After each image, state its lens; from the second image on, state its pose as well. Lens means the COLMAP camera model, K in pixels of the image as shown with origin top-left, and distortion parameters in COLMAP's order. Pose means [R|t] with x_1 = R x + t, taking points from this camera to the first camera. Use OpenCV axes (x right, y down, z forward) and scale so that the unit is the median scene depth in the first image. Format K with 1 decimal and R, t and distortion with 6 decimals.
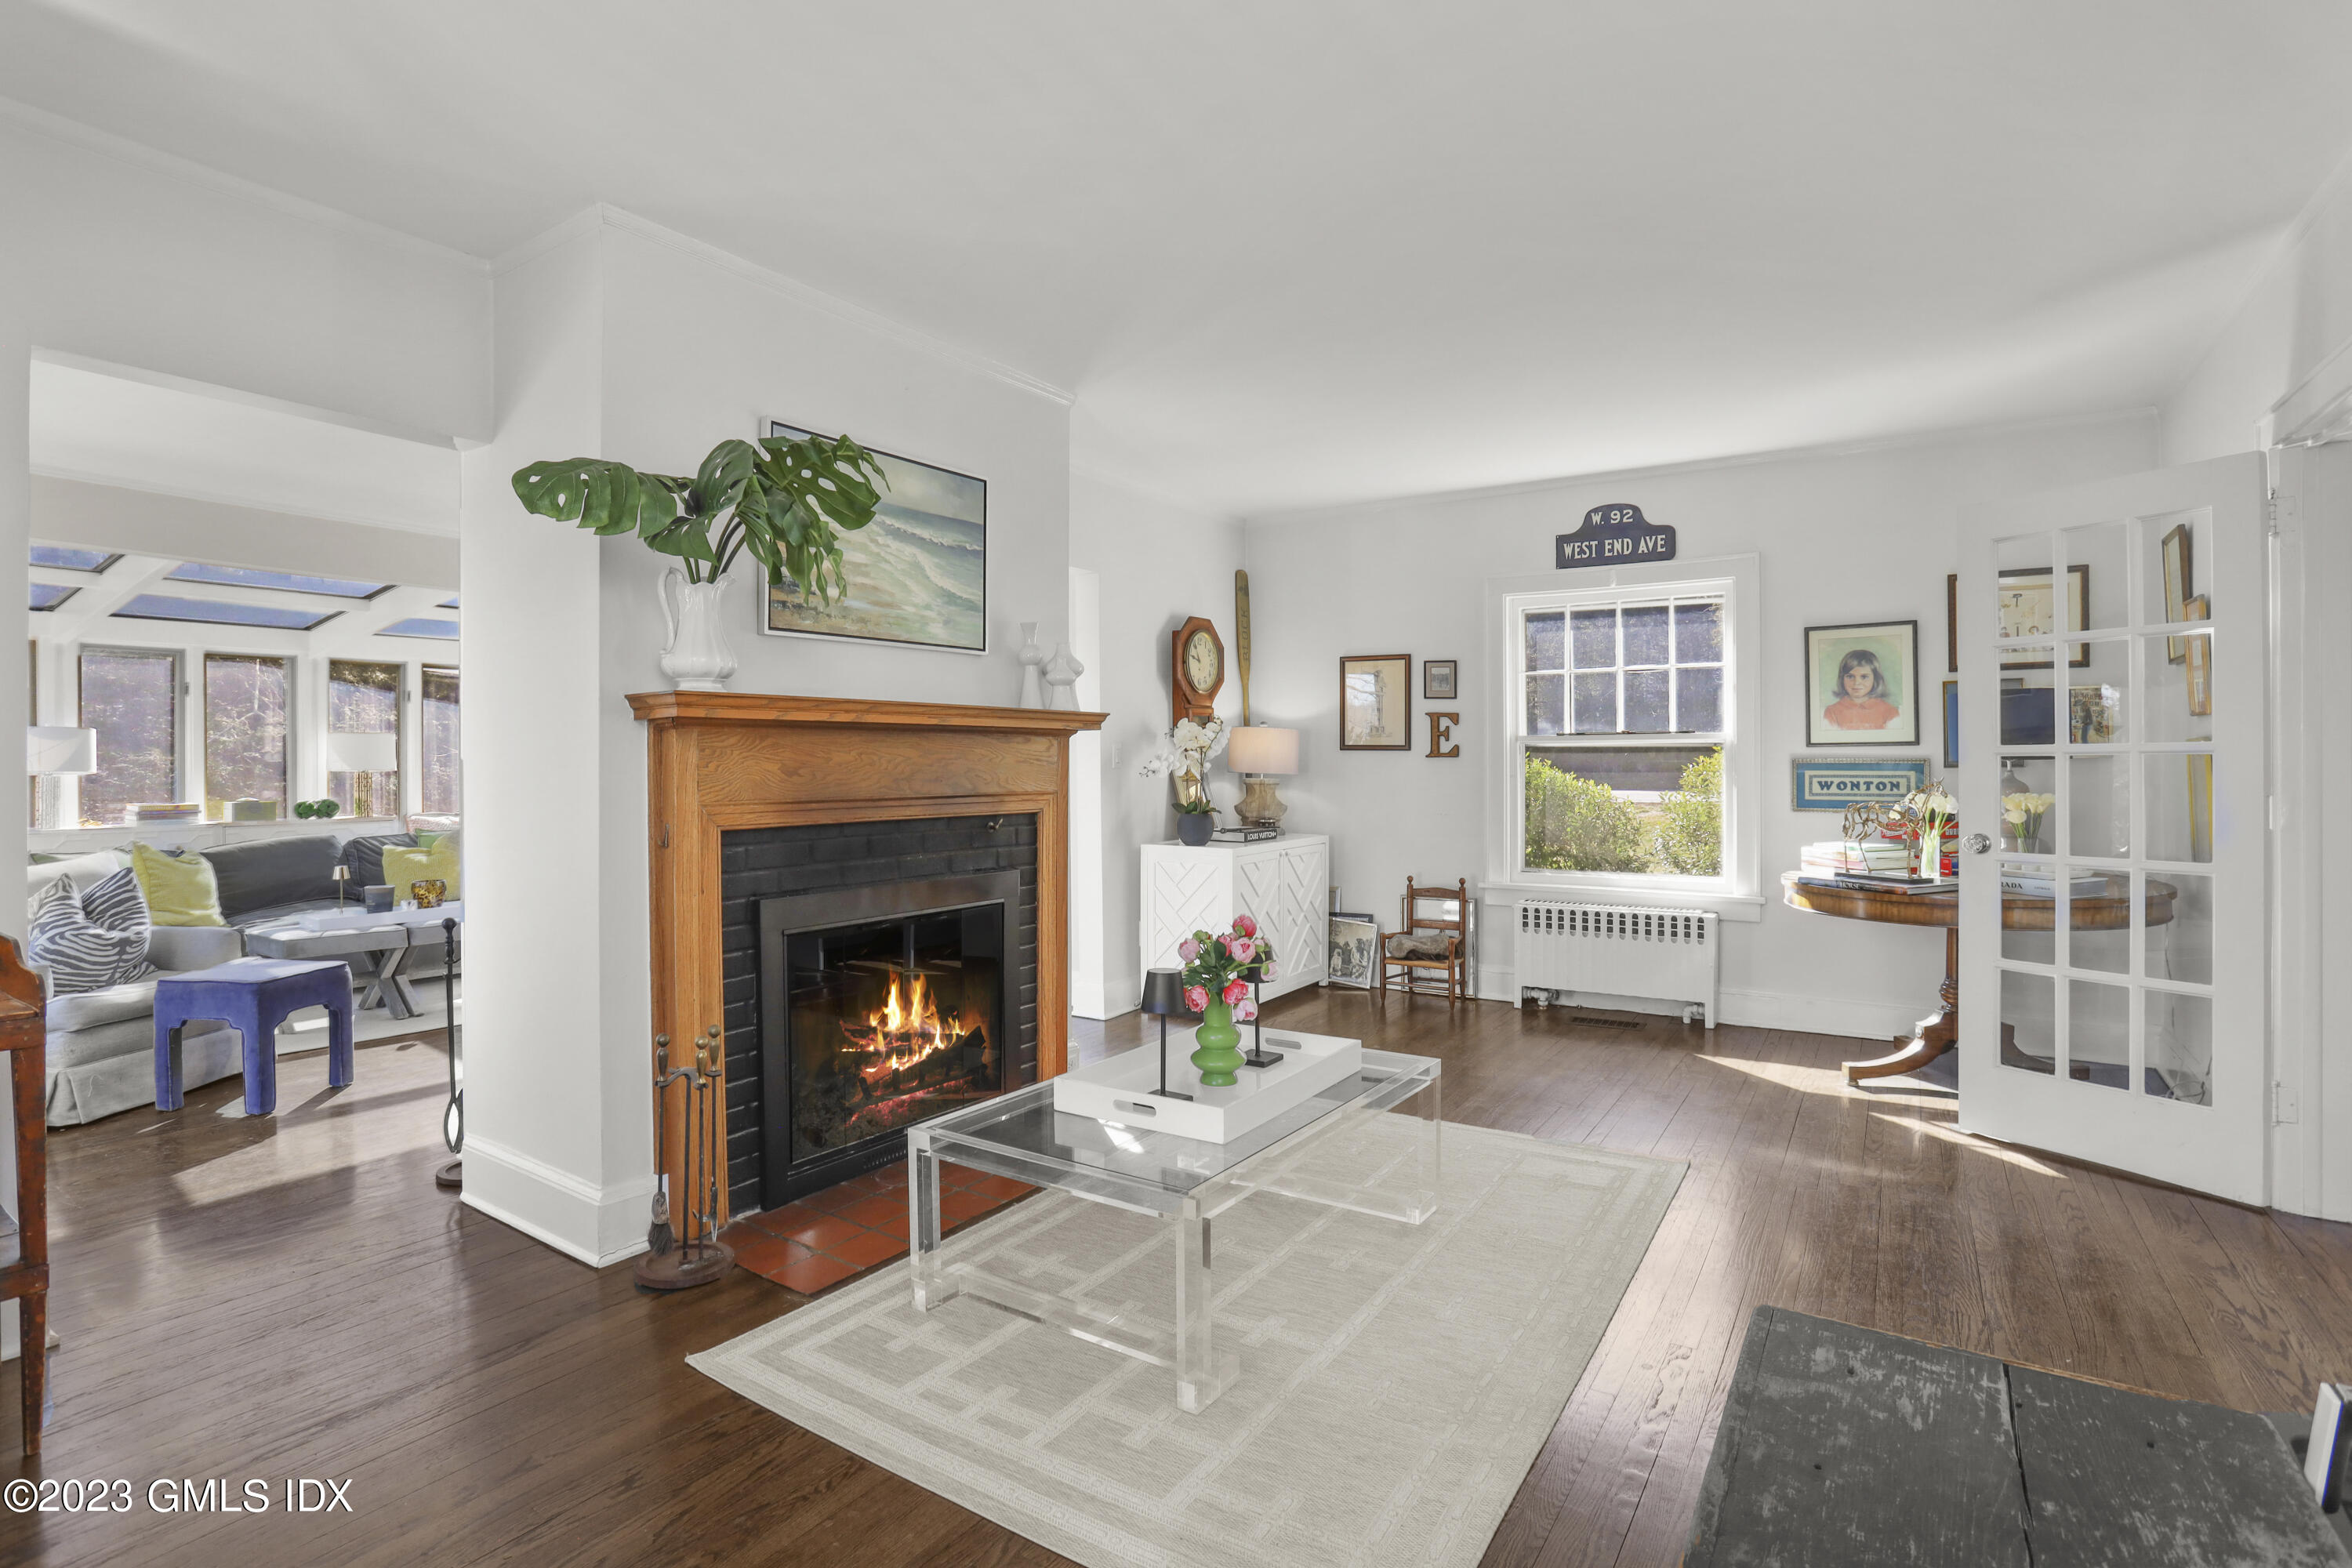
lens RADIAL K [[1136.1, 0, 1162.7], [0, 1136.1, 756.8], [0, 0, 1]] dist [-0.078254, 0.034127]
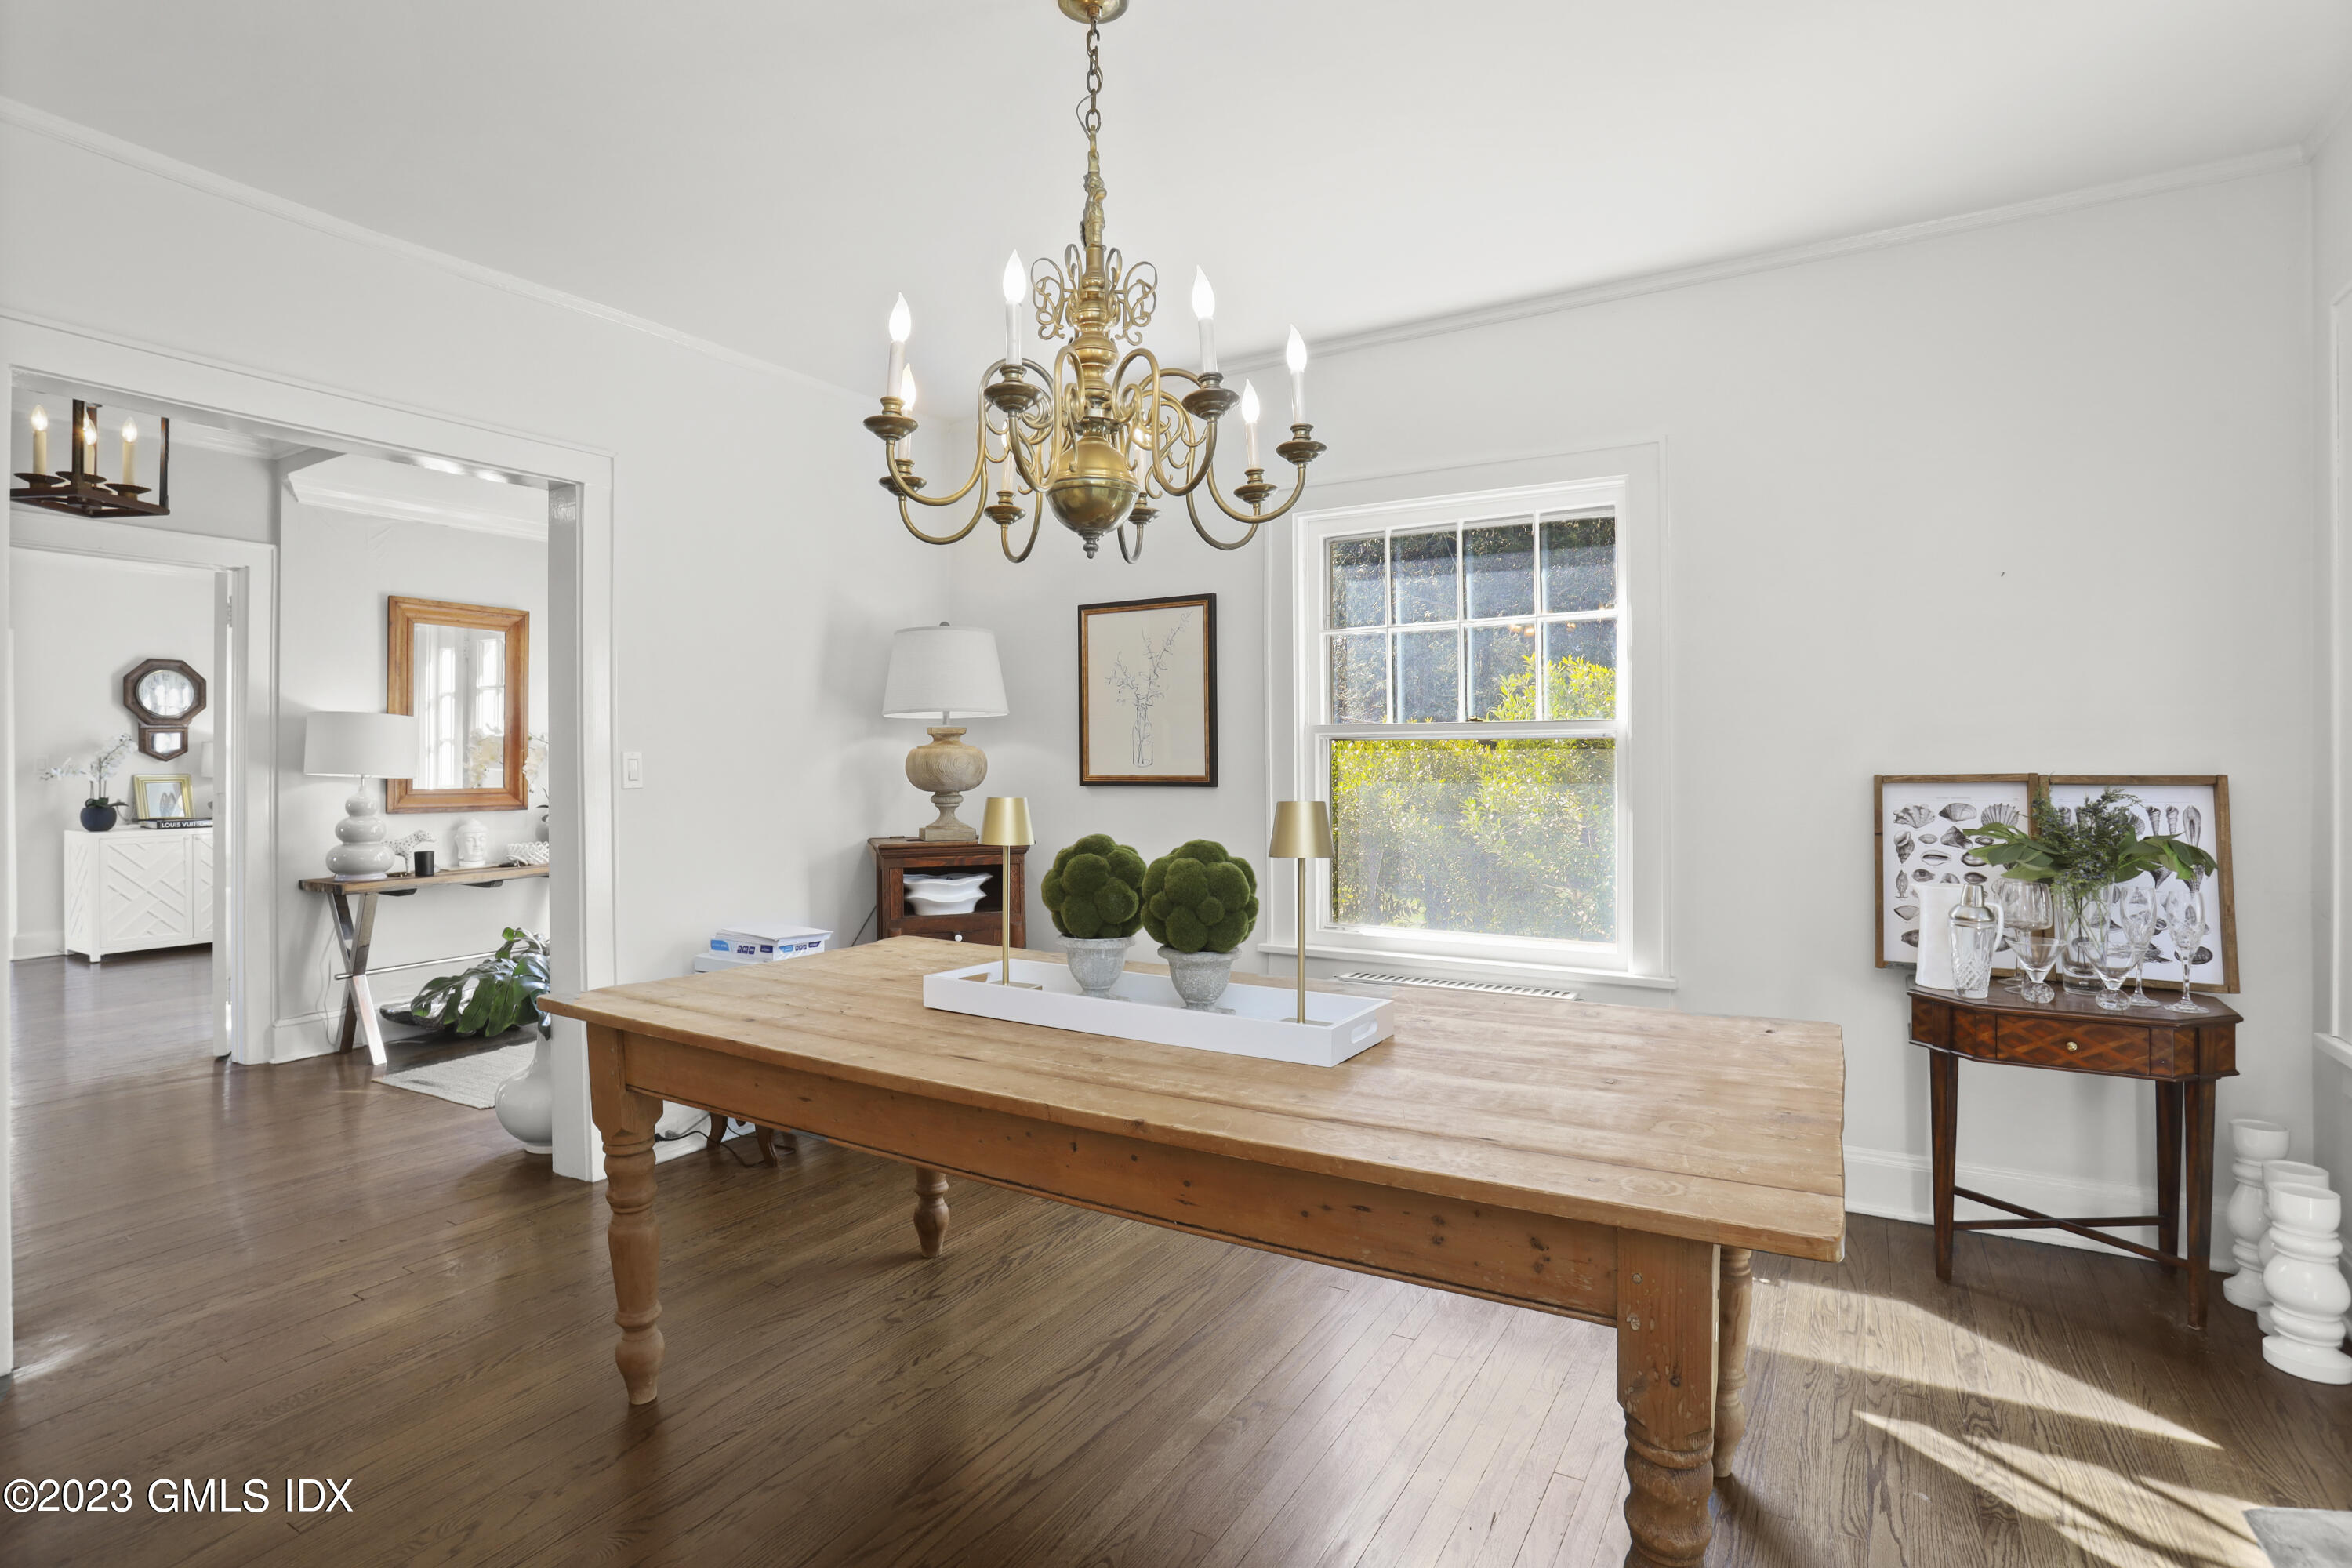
lens RADIAL K [[1136.1, 0, 1162.7], [0, 1136.1, 756.8], [0, 0, 1]] dist [-0.078254, 0.034127]
pose [[0.998128, 0.001700, 0.061137, 1.909939], [-0.001861, 0.999995, 0.002583, -0.024937], [-0.061133, -0.002692, 0.998126, -0.573956]]
